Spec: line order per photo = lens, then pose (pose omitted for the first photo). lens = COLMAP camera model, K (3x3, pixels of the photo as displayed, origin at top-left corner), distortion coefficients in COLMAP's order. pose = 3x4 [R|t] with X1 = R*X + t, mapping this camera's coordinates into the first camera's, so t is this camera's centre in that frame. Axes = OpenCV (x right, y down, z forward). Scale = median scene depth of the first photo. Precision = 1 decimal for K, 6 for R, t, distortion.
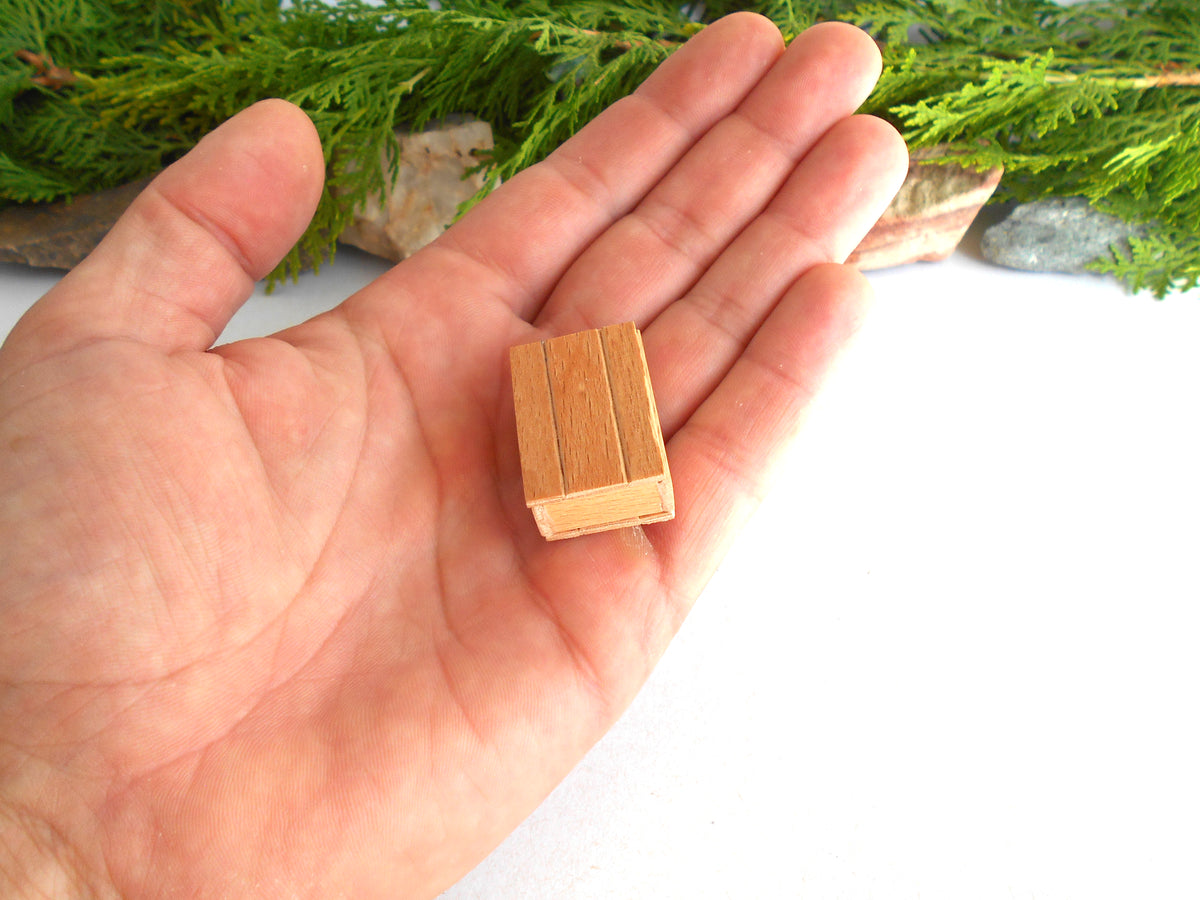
lens RADIAL K [[1053.2, 0, 596.9], [0, 1053.2, 445.2], [0, 0, 1]] dist [-0.002553, 0.003079]
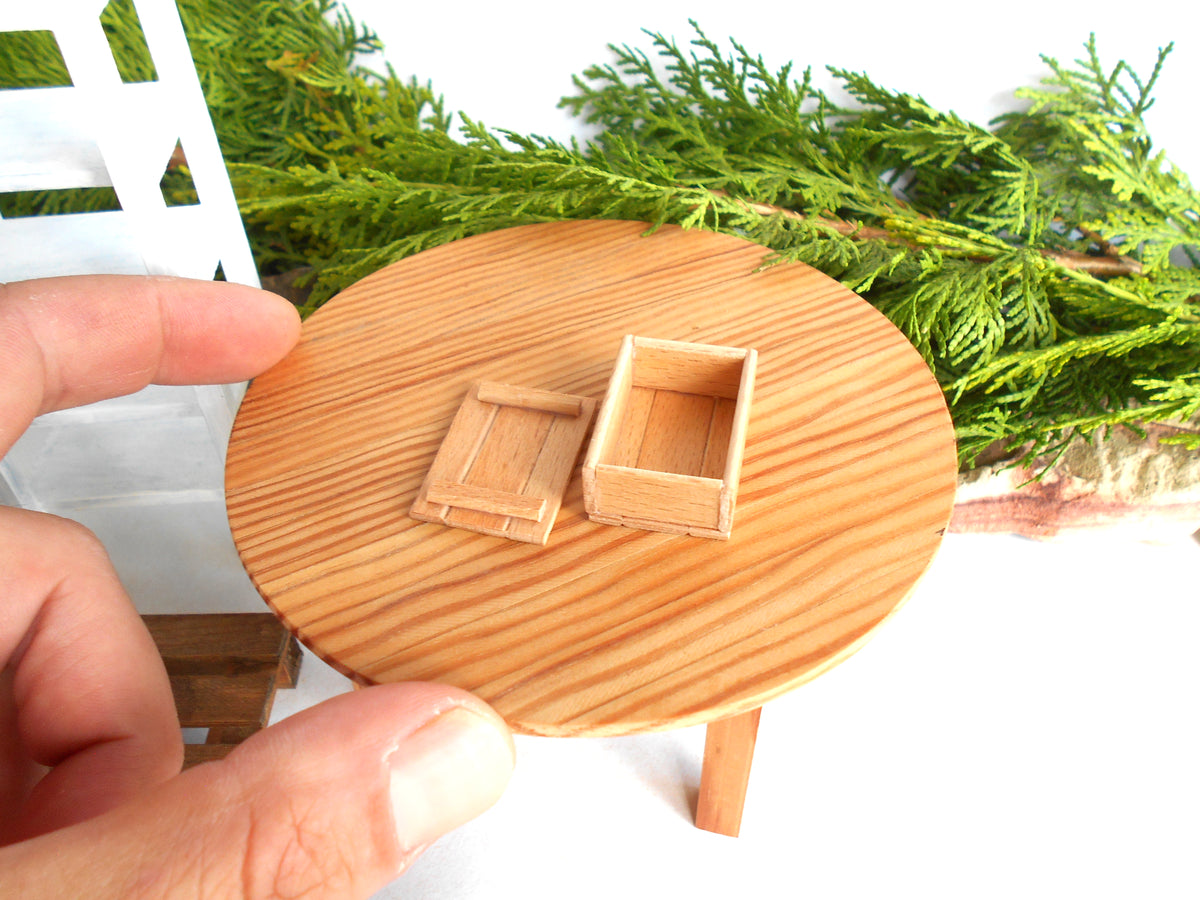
lens RADIAL K [[1052.8, 0, 595.5], [0, 1052.8, 447.1], [0, 0, 1]] dist [-0.013522, 0.016646]
pose [[0.976801, 0.168784, -0.131801, 0.003762], [-0.169984, 0.985444, 0.002175, -0.185809], [0.130249, 0.020279, 0.991274, 0.174168]]
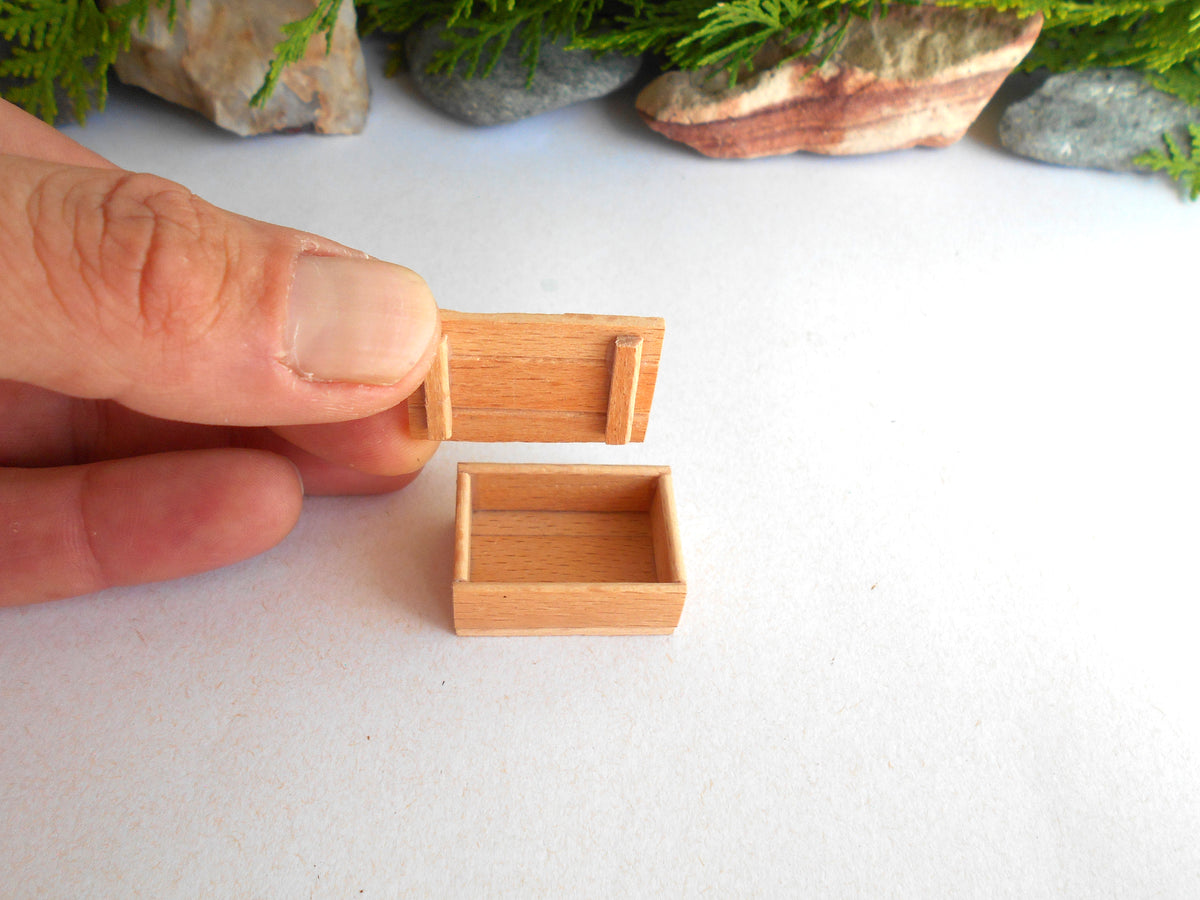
lens RADIAL K [[1053.2, 0, 596.9], [0, 1053.2, 445.2], [0, 0, 1]] dist [-0.002553, 0.003079]
pose [[0.995155, 0.017965, 0.096659, 0.008801], [-0.026329, 0.995951, 0.085959, -0.020868], [-0.094724, -0.088088, 0.991599, 0.266249]]
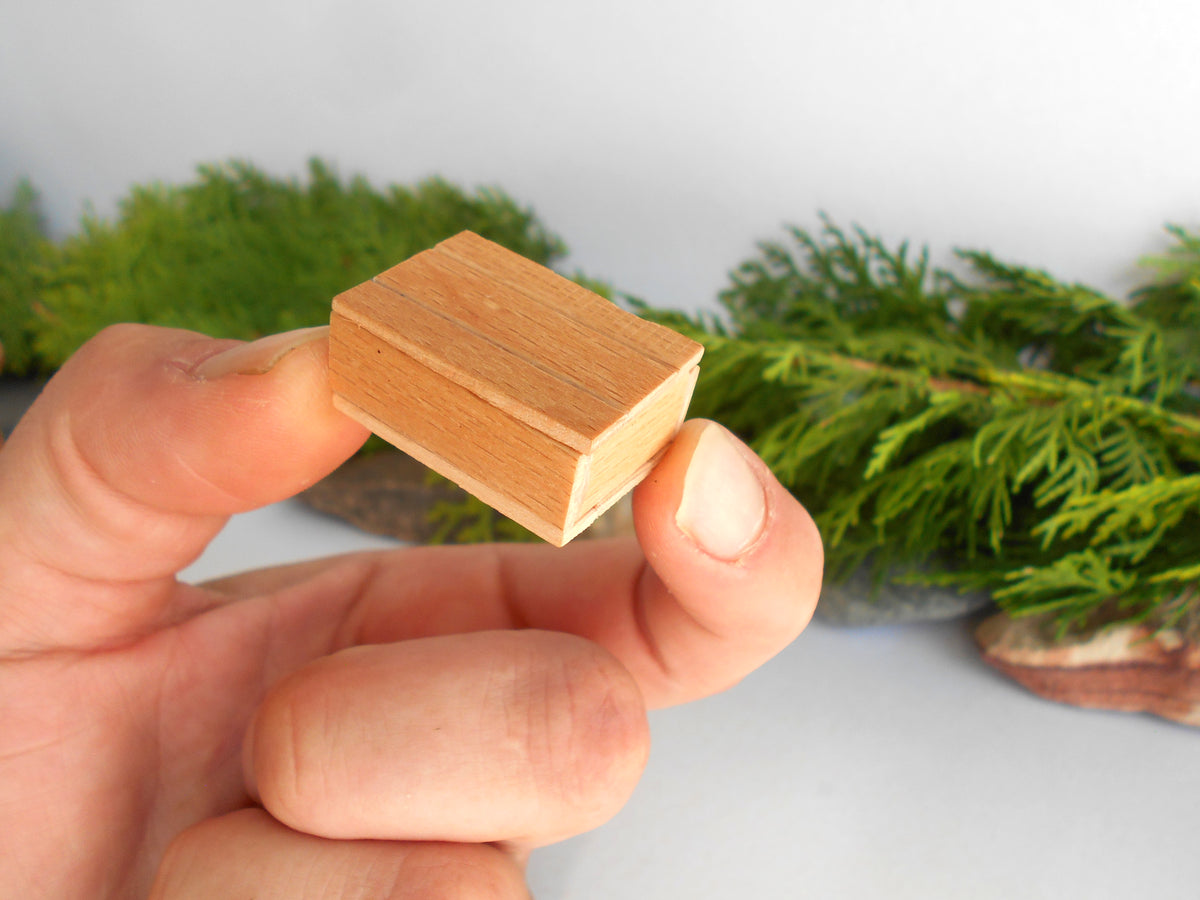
lens RADIAL K [[1052.8, 0, 595.5], [0, 1052.8, 447.1], [0, 0, 1]] dist [-0.013522, 0.016646]
pose [[0.877633, 0.150884, -0.454967, 0.194651], [-0.260925, 0.946598, -0.189397, -0.107917], [0.402093, 0.284933, 0.870134, 0.183627]]
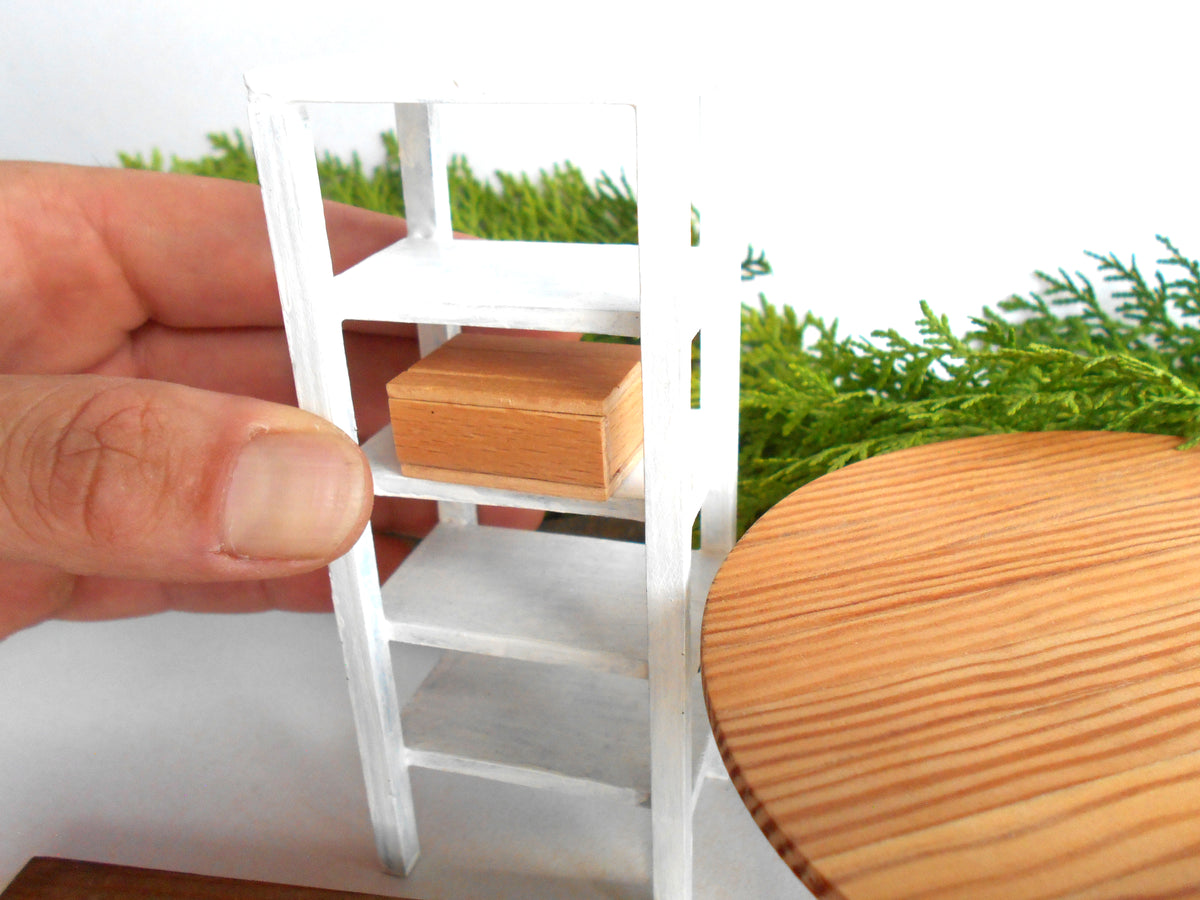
lens RADIAL K [[1053.2, 0, 596.9], [0, 1053.2, 445.2], [0, 0, 1]] dist [-0.002553, 0.003079]
pose [[0.925826, 0.169799, -0.337659, -0.184120], [-0.268282, 0.924529, -0.270684, -0.103921], [0.266214, 0.341194, 0.901508, 0.316714]]
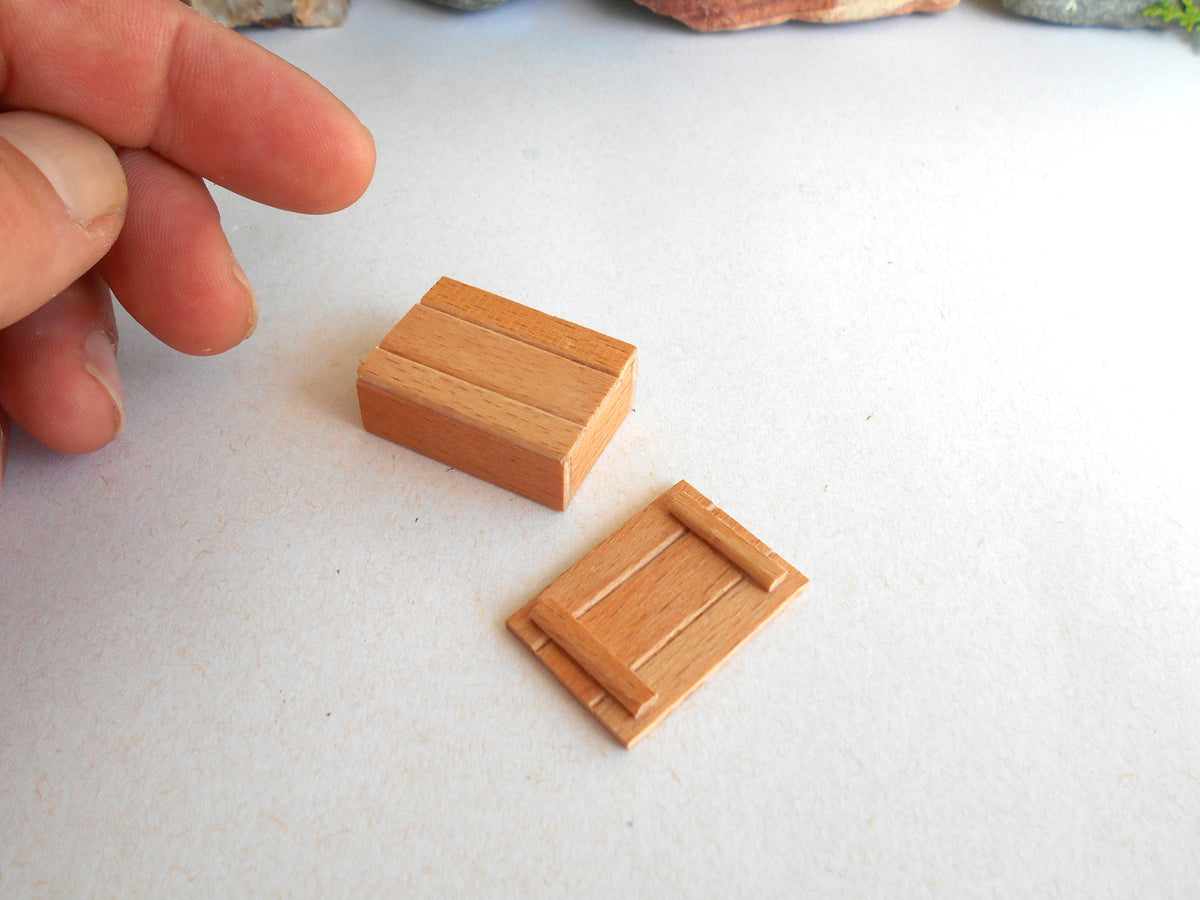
lens RADIAL K [[1052.8, 0, 595.5], [0, 1052.8, 447.1], [0, 0, 1]] dist [-0.013522, 0.016646]
pose [[0.998055, -0.016990, 0.059986, 0.039097], [0.011773, 0.996201, 0.086289, 0.061380], [-0.061224, -0.085415, 0.994463, 0.279350]]
